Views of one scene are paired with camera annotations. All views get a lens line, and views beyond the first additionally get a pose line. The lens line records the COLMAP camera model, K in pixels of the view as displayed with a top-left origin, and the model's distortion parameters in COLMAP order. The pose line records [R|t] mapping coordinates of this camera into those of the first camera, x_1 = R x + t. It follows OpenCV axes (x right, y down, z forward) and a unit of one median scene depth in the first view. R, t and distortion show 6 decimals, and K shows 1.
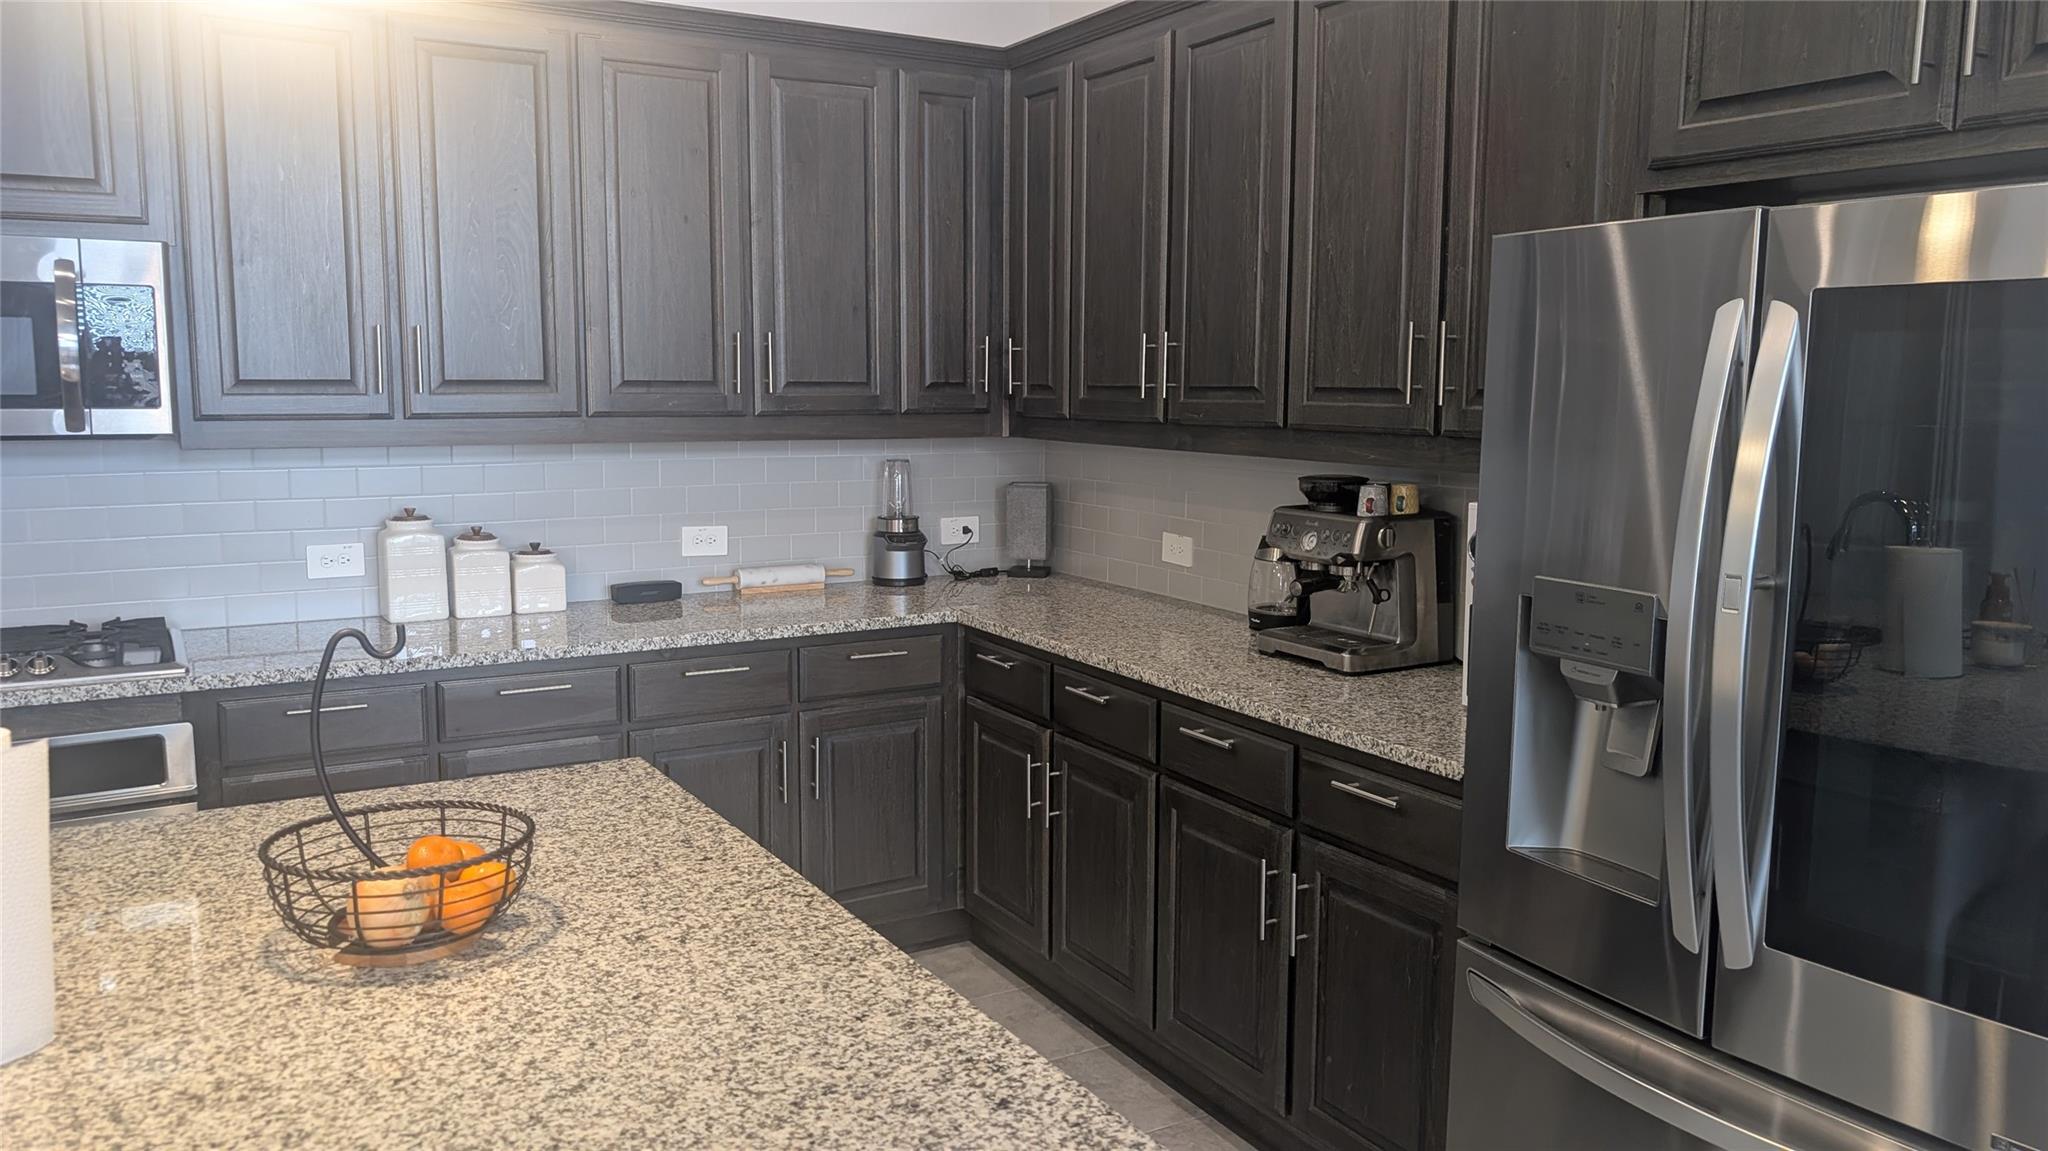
lens RADIAL K [[1495.2, 0, 1010.2], [0, 1495.2, 568.6], [0, 0, 1]] dist [0.025254, -0.009540]
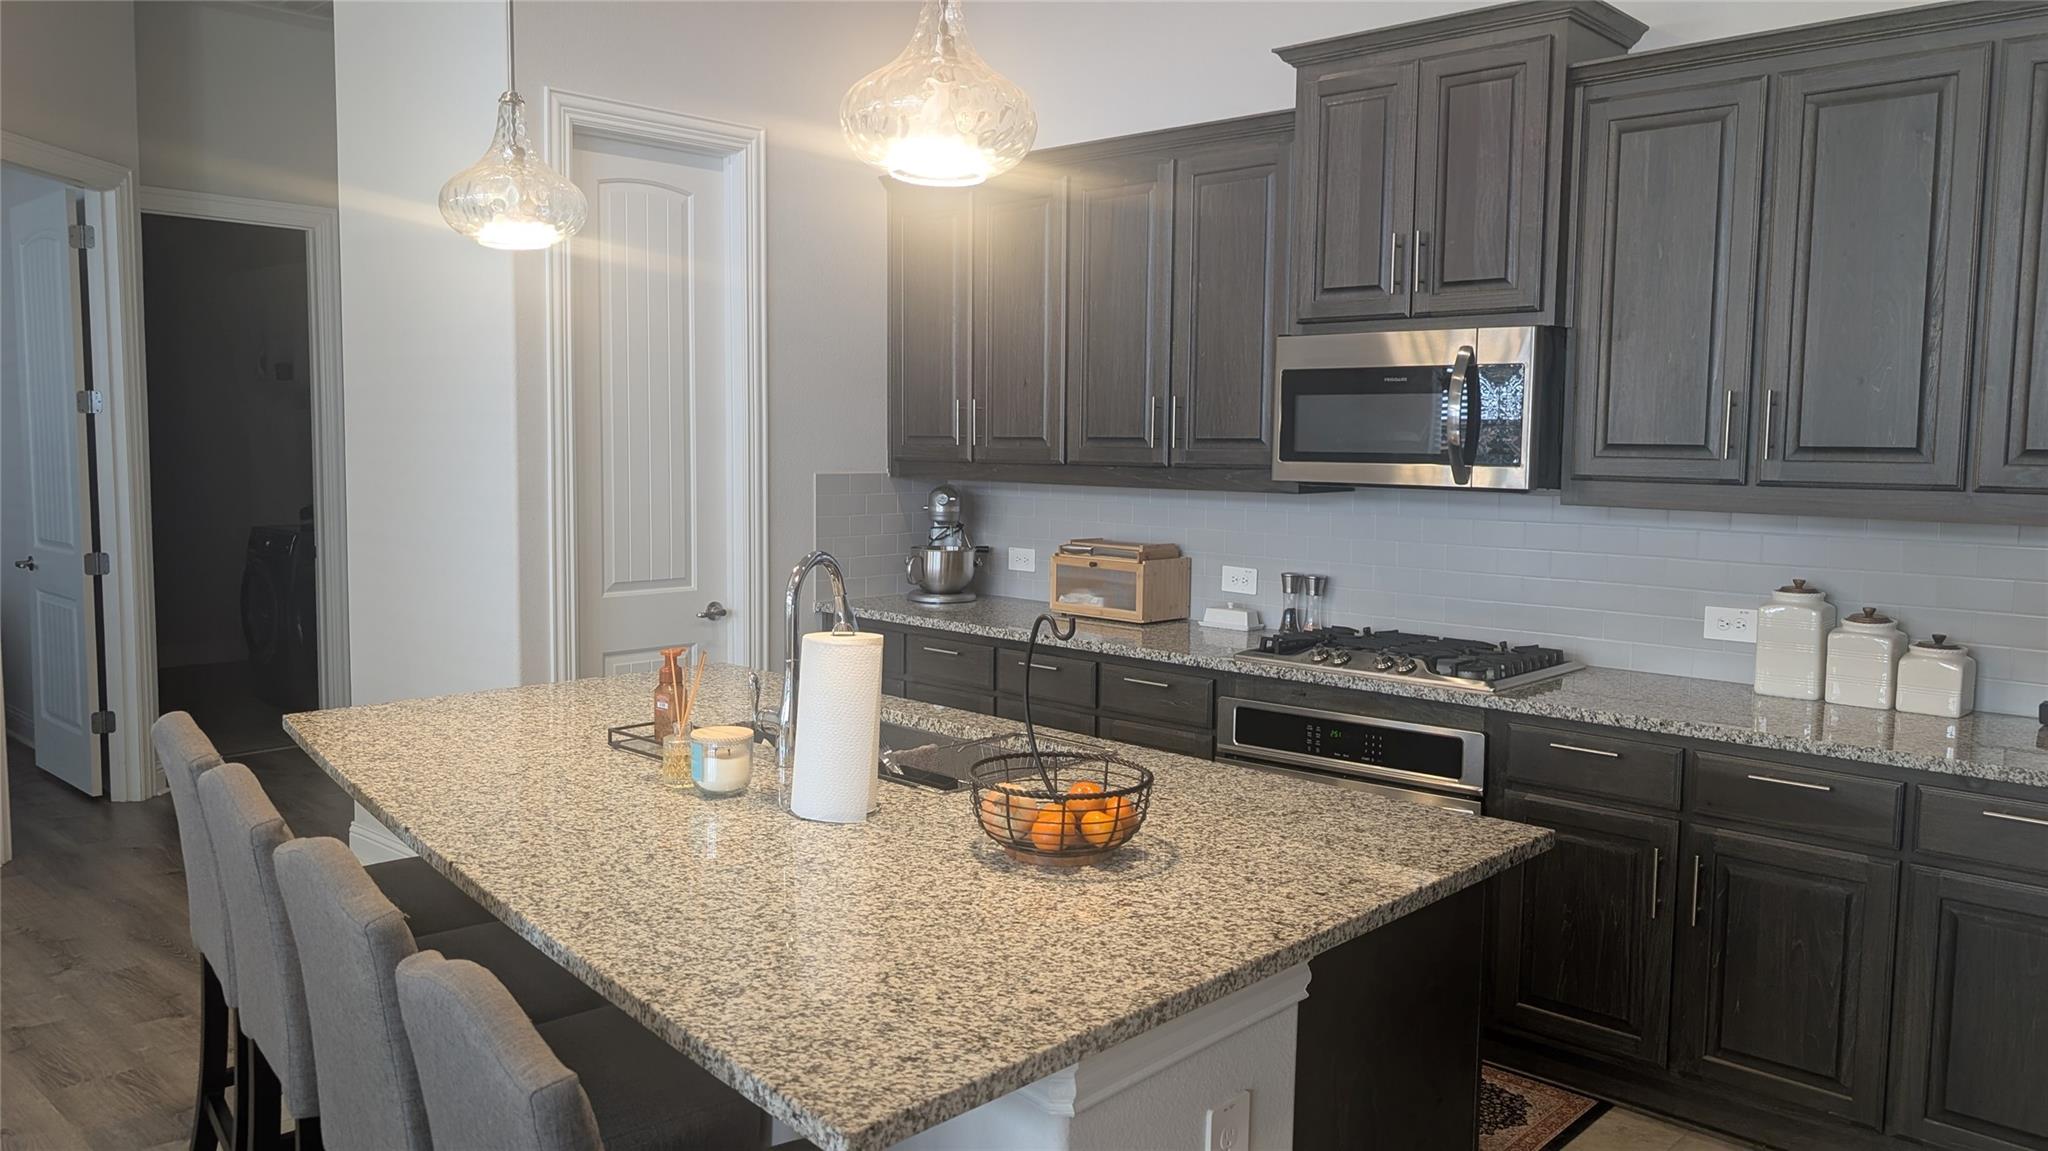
lens RADIAL K [[1495.2, 0, 1007.6], [0, 1495.2, 572.3], [0, 0, 1]] dist [0.025254, -0.009540]
pose [[0.286329, 0.090791, -0.953820, 0.677128], [-0.133895, 0.989523, 0.053995, -0.053205], [0.948730, 0.112251, 0.295486, 0.431966]]
